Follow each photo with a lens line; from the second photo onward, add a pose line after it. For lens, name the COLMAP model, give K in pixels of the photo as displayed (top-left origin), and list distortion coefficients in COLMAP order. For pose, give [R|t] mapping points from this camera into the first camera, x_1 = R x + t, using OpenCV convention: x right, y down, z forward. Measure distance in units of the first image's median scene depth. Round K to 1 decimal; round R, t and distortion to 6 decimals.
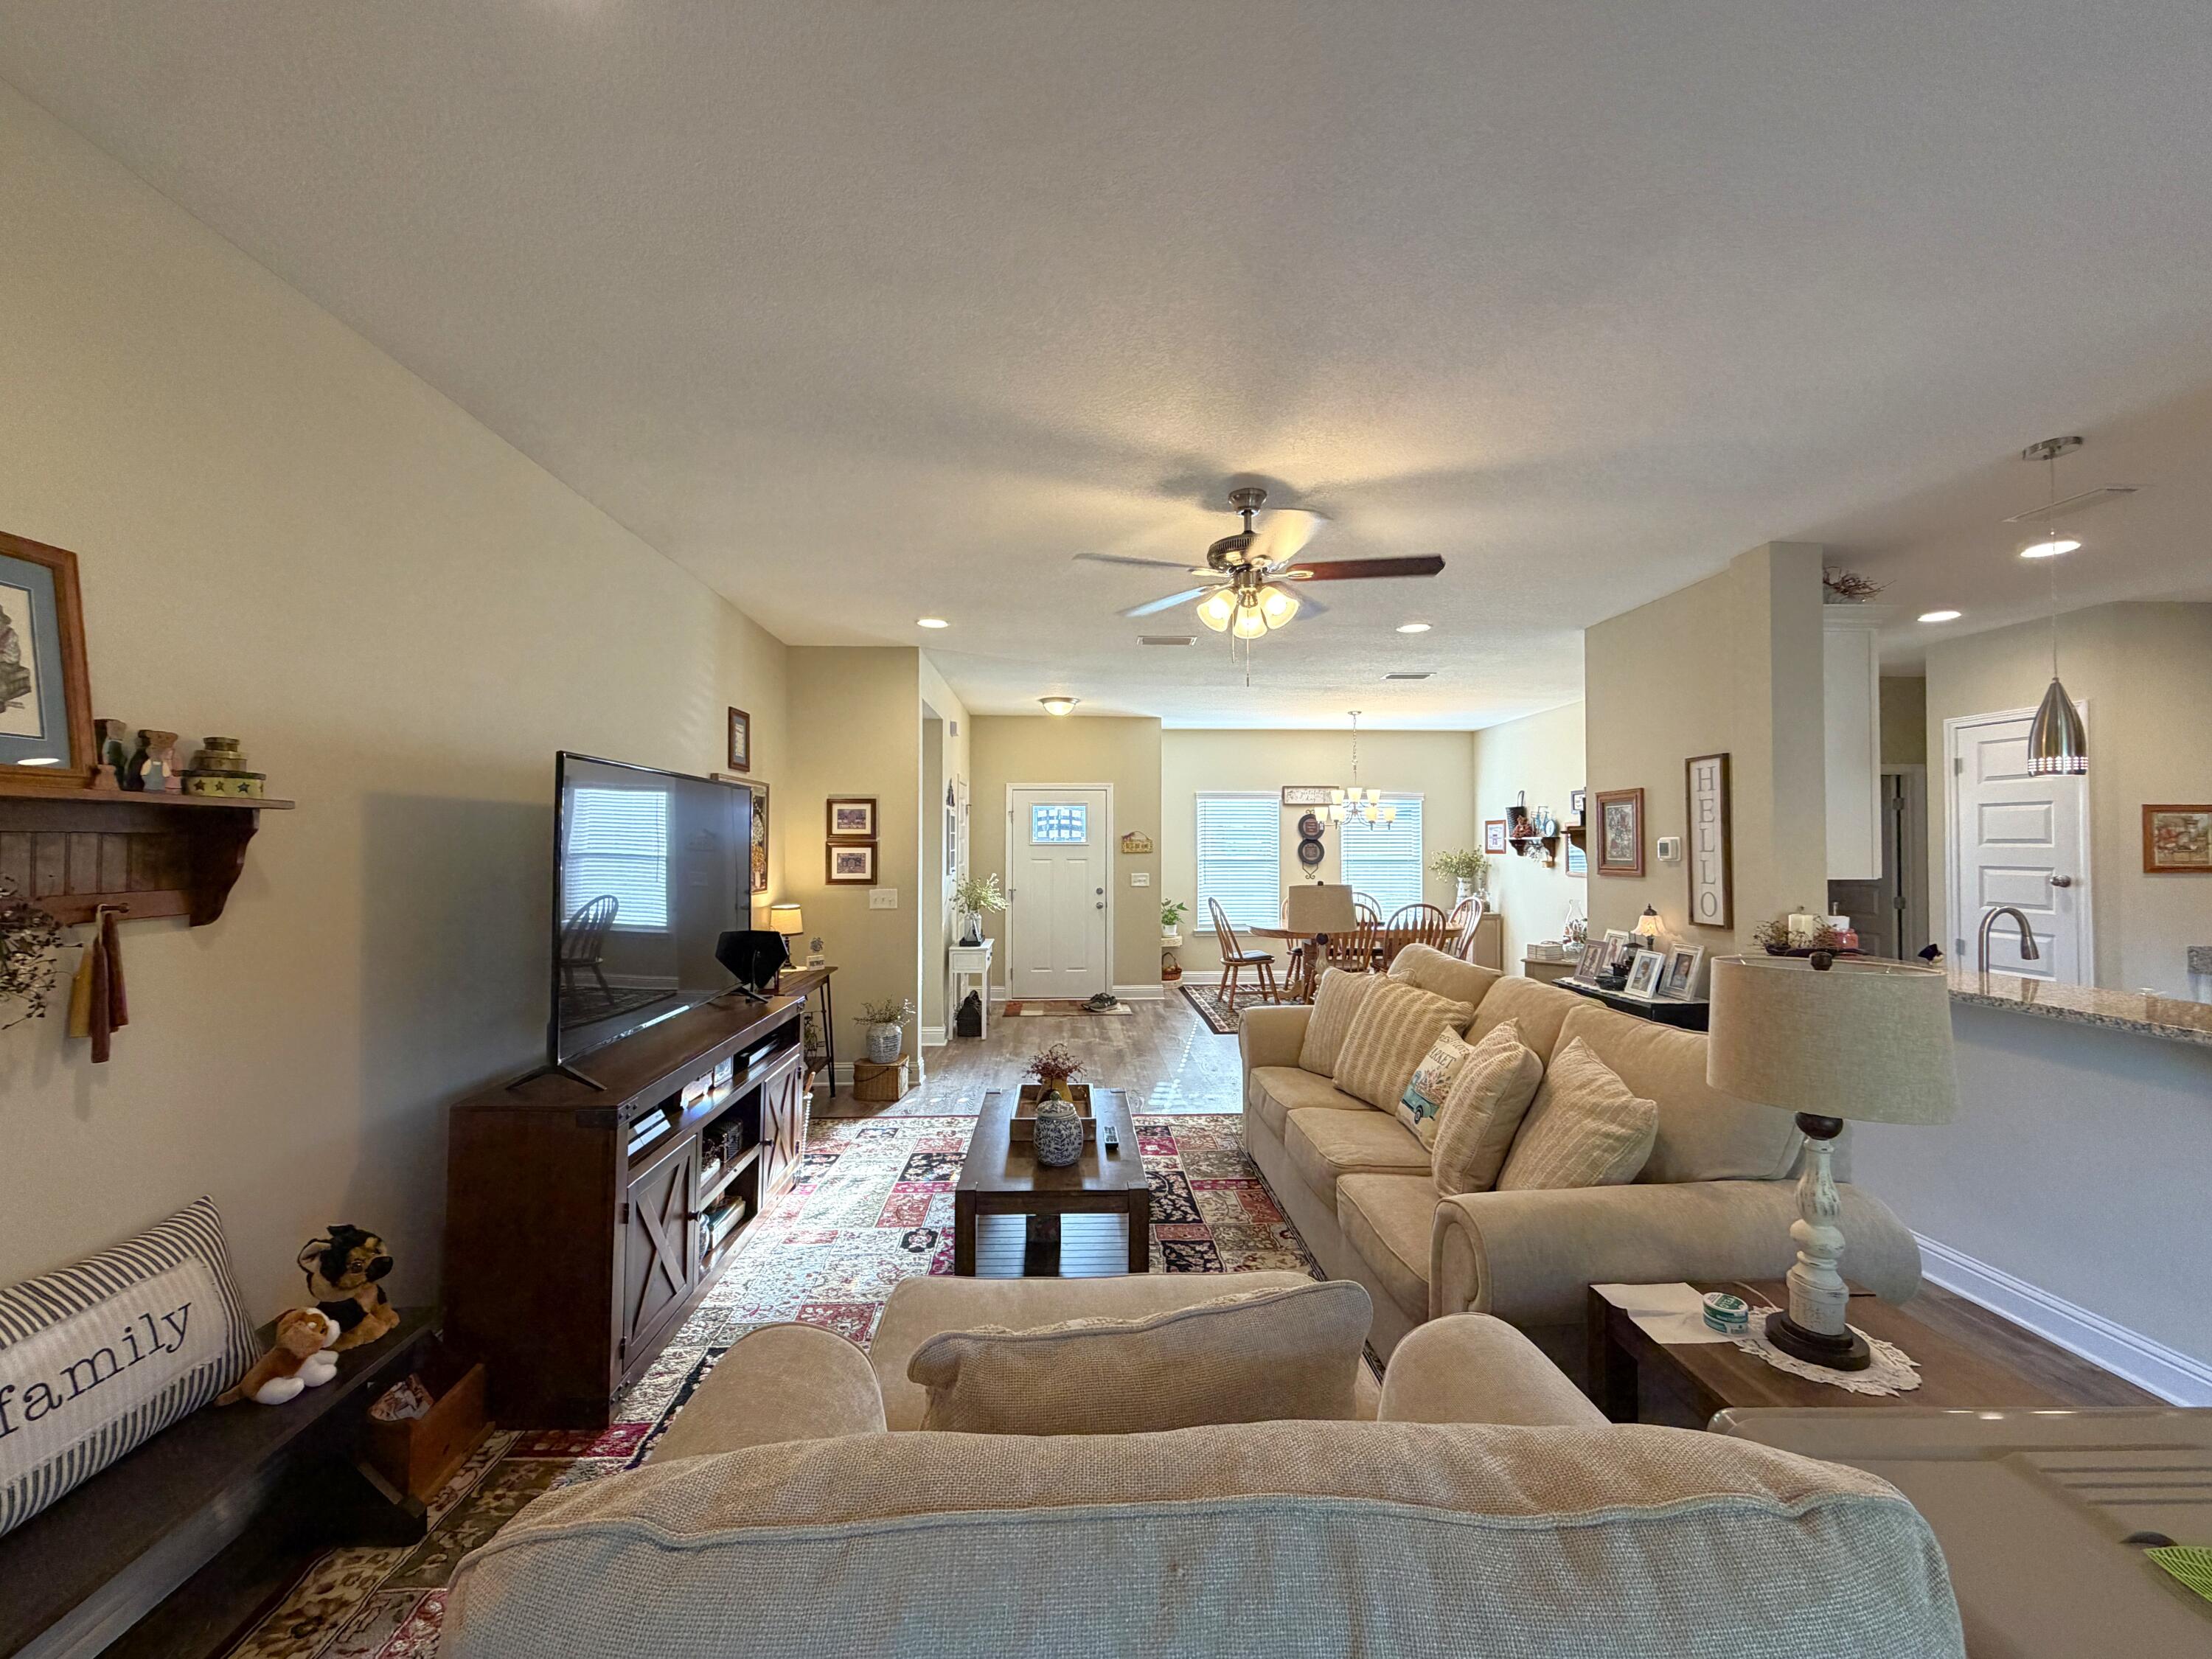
lens RADIAL K [[893.8, 0, 1100.8], [0, 893.8, 824.8], [0, 0, 1]] dist [0.000546, 0.000127]
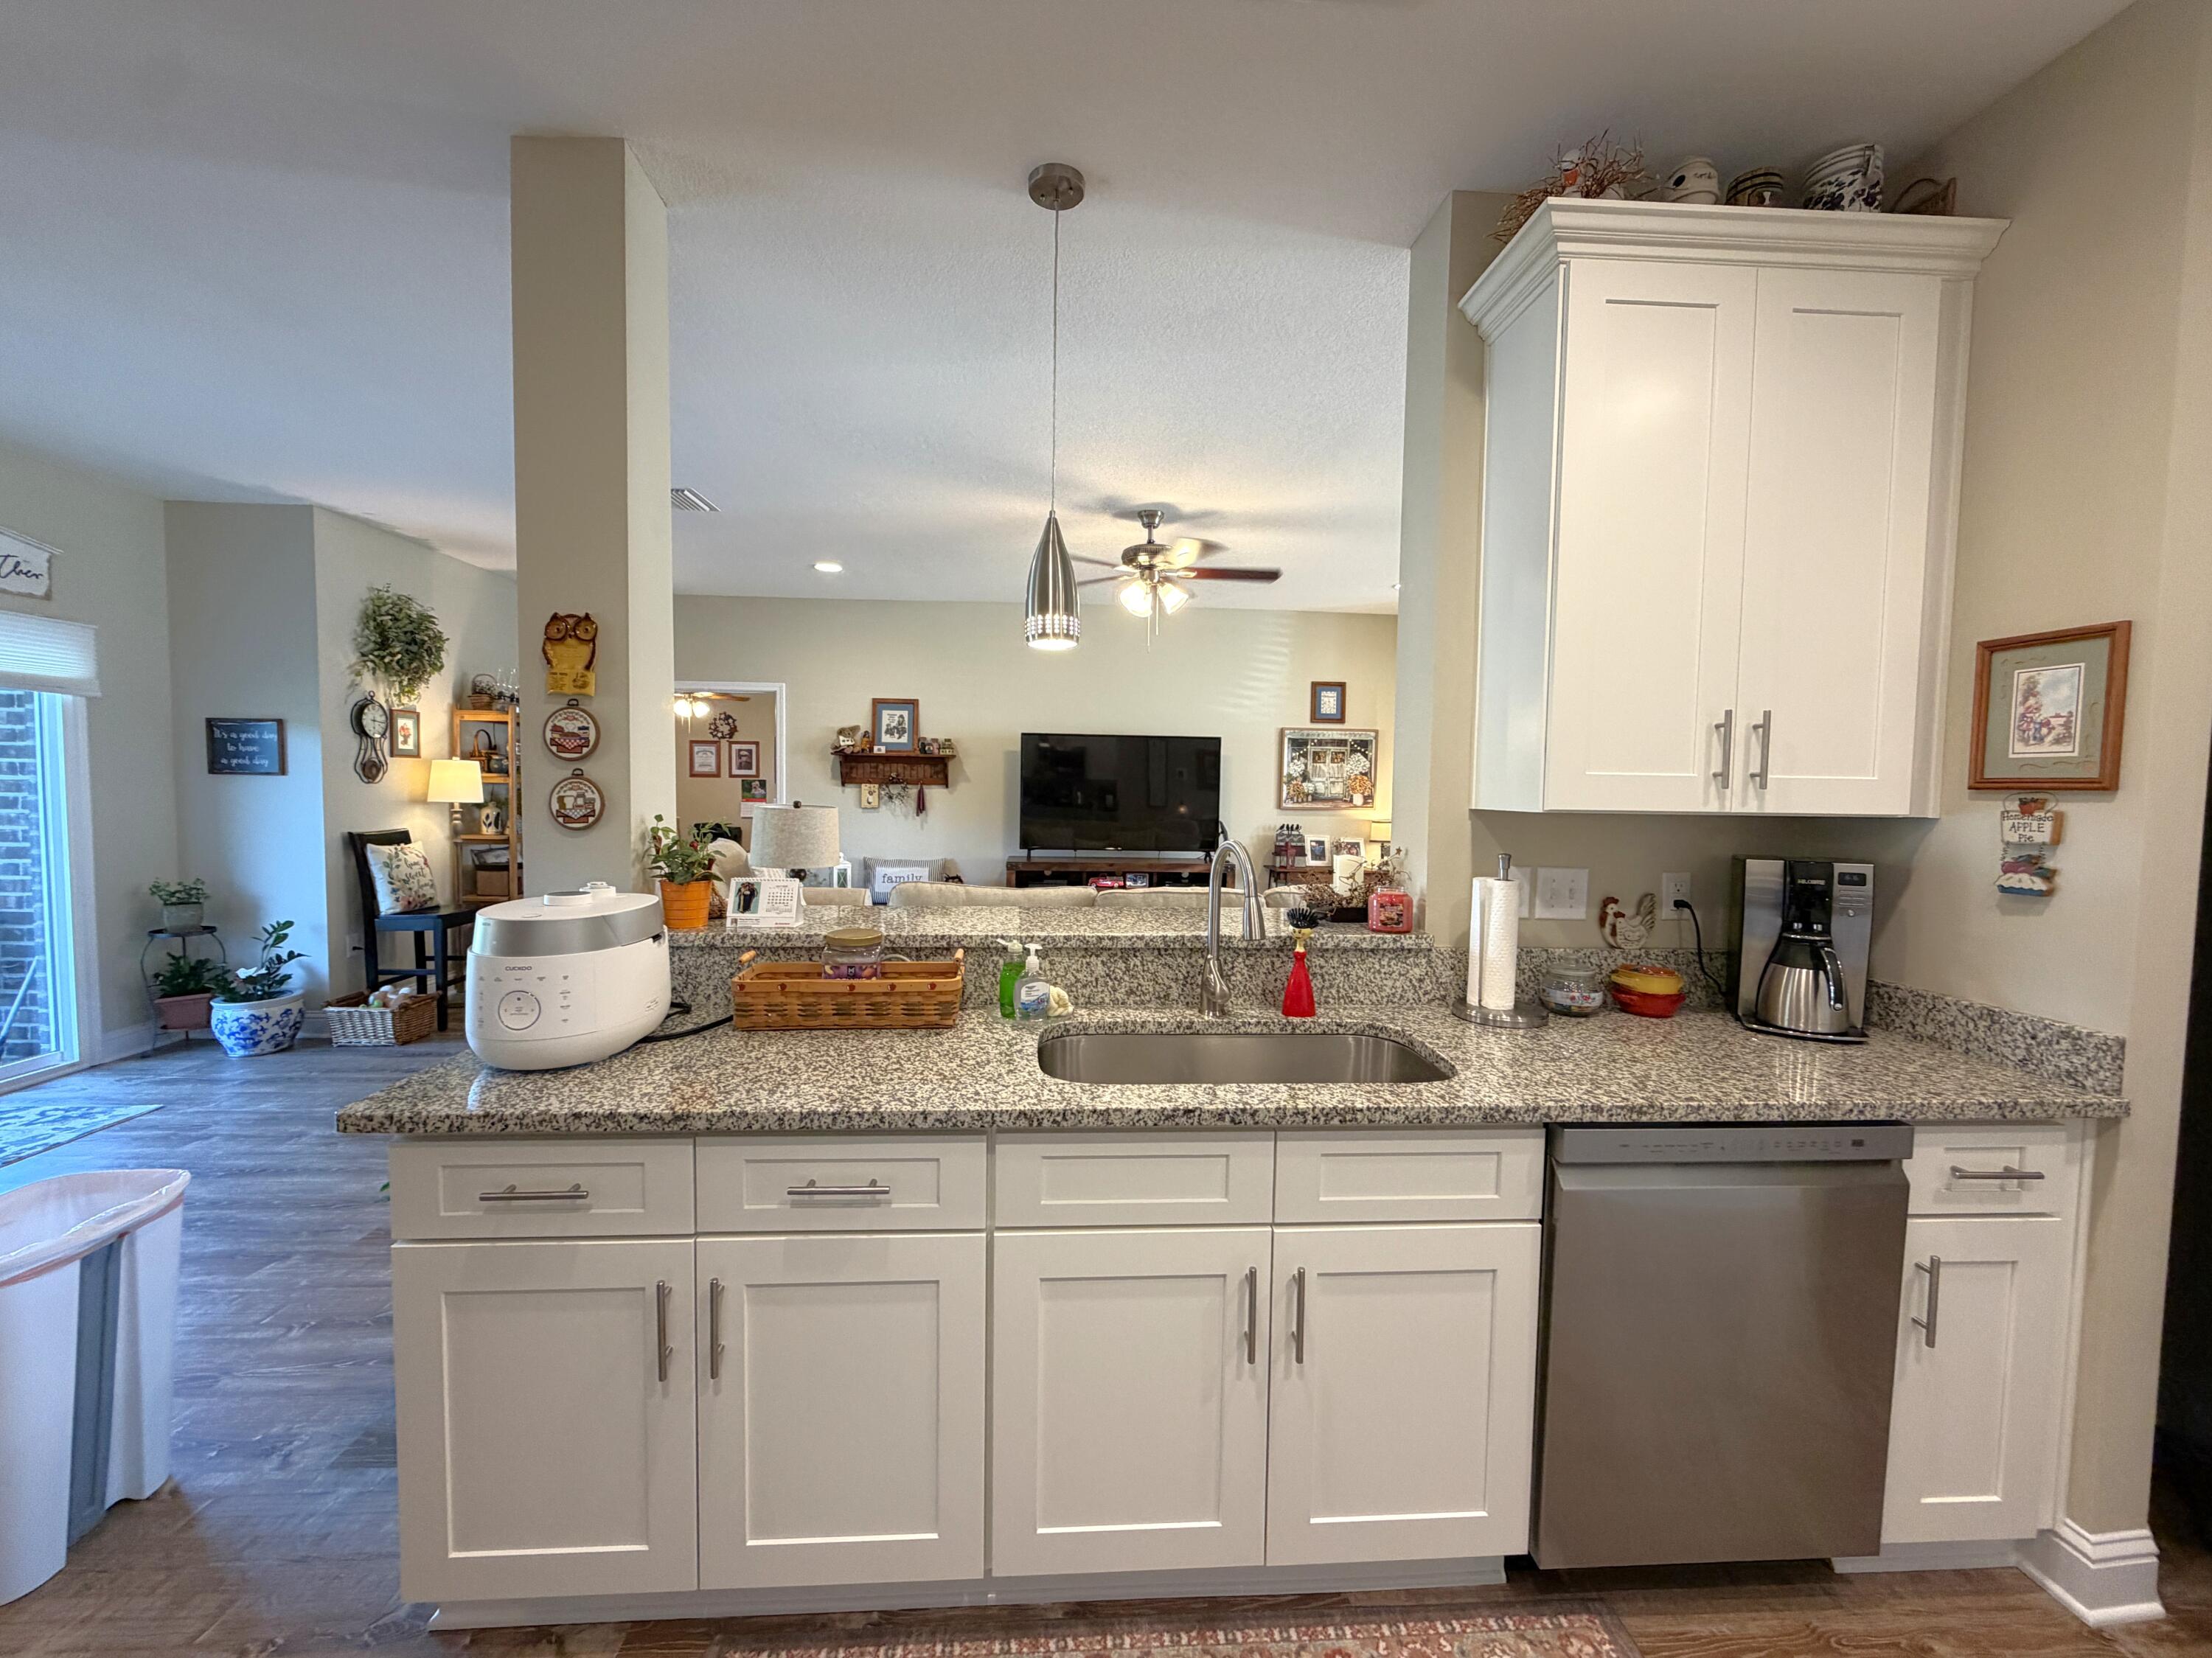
lens RADIAL K [[893.8, 0, 1092.8], [0, 893.8, 823.5], [0, 0, 1]] dist [0.000546, 0.000127]
pose [[0.001890, 0.046676, -0.998908, 1.126558], [0.005789, 0.998893, 0.046686, 0.035103], [0.999981, -0.005871, 0.001617, 0.646480]]
